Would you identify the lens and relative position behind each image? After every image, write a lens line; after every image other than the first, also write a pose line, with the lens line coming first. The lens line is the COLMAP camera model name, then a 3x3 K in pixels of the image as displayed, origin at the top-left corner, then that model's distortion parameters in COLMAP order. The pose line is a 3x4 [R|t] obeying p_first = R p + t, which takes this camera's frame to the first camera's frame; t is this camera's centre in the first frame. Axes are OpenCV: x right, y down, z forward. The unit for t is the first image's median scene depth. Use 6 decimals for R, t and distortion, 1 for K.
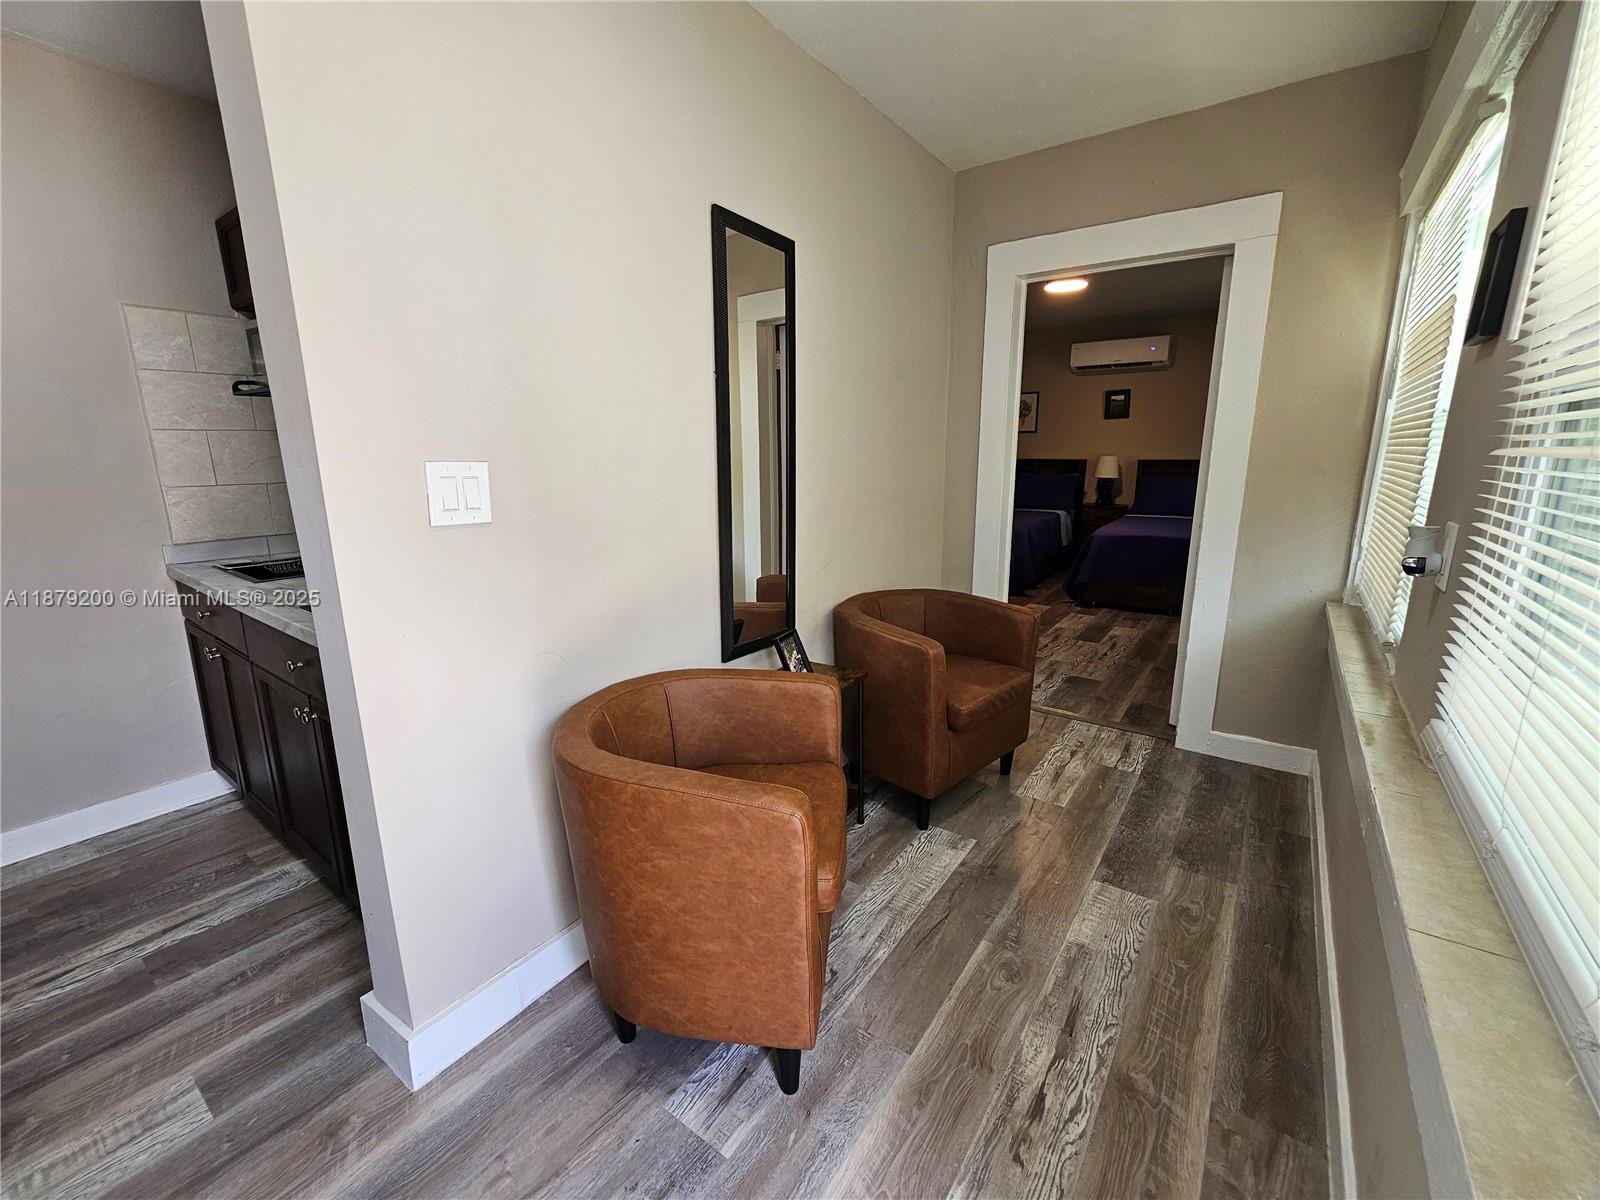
lens RADIAL K [[657.1, 0, 794.2], [0, 657.1, 592.3], [0, 0, 1]] dist [-0.006623, 0.003784]
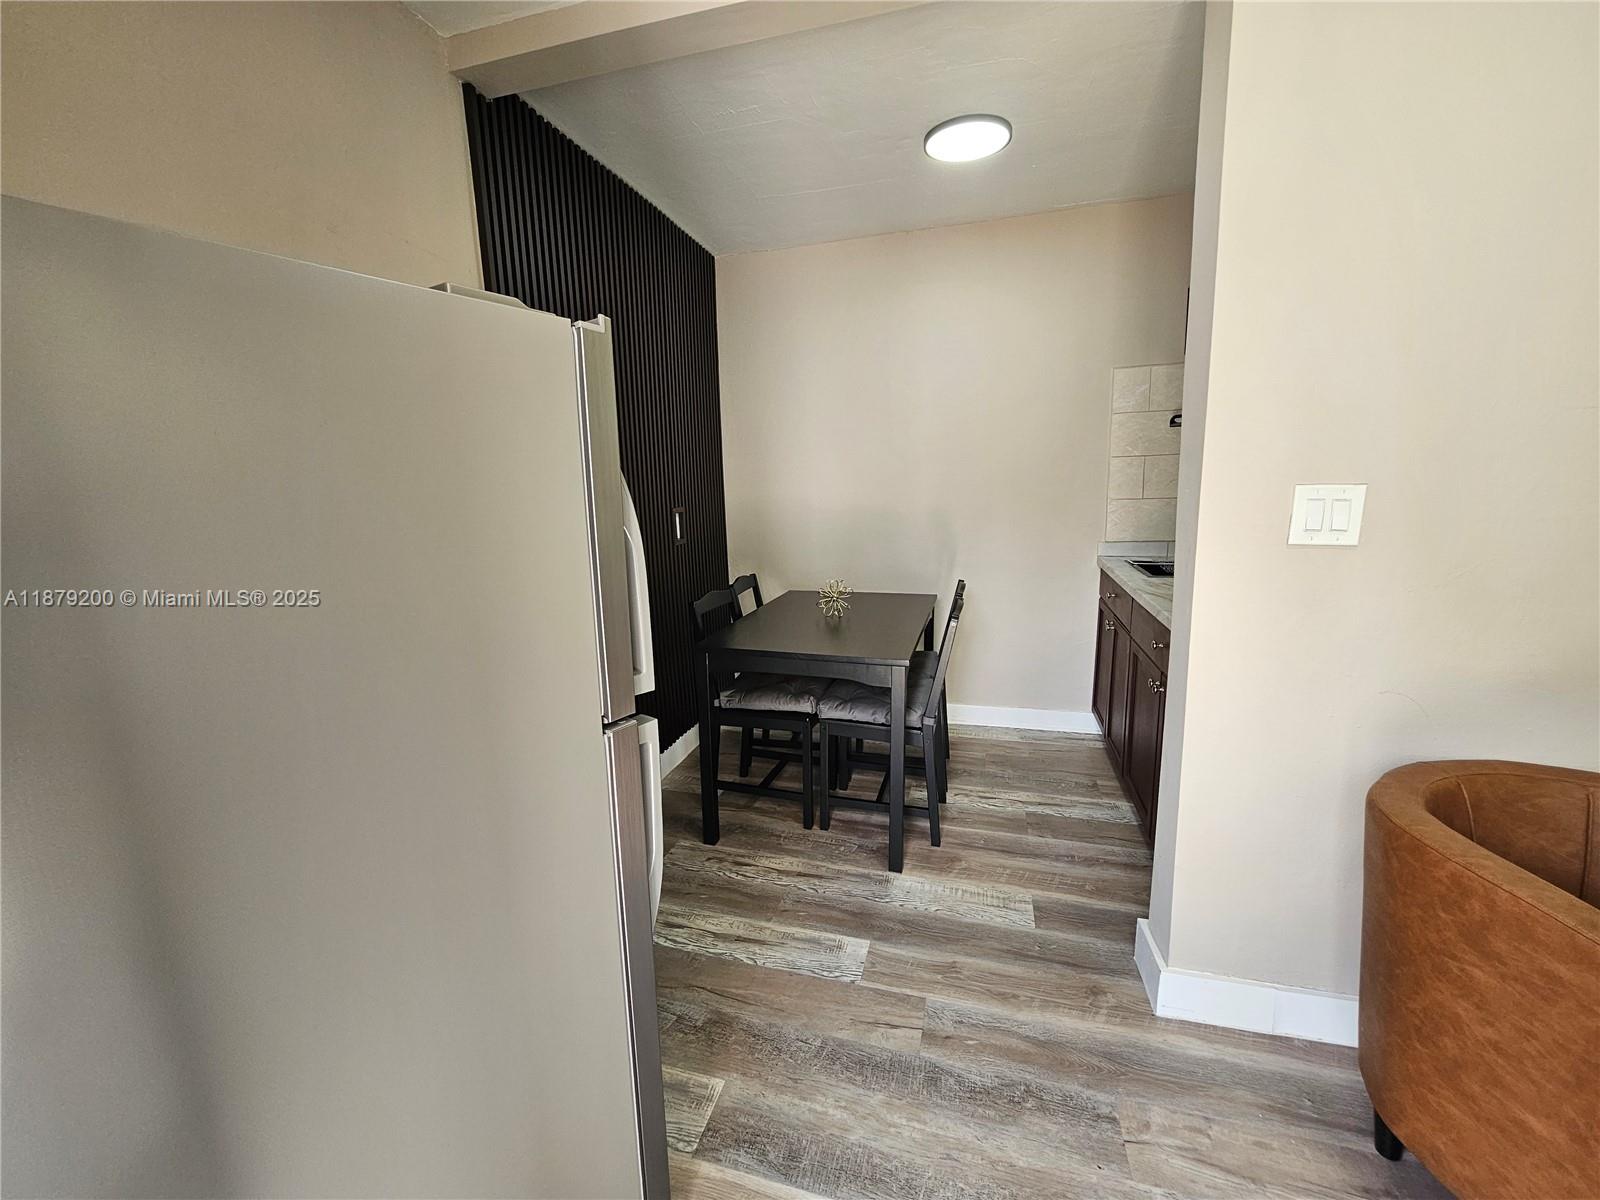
lens RADIAL K [[657.1, 0, 794.2], [0, 657.1, 592.3], [0, 0, 1]] dist [-0.006623, 0.003784]
pose [[0.348800, 0.155545, -0.924199, 0.151625], [-0.173038, 0.979865, 0.099608, 0.009319], [0.921084, 0.125178, 0.368693, -0.121184]]
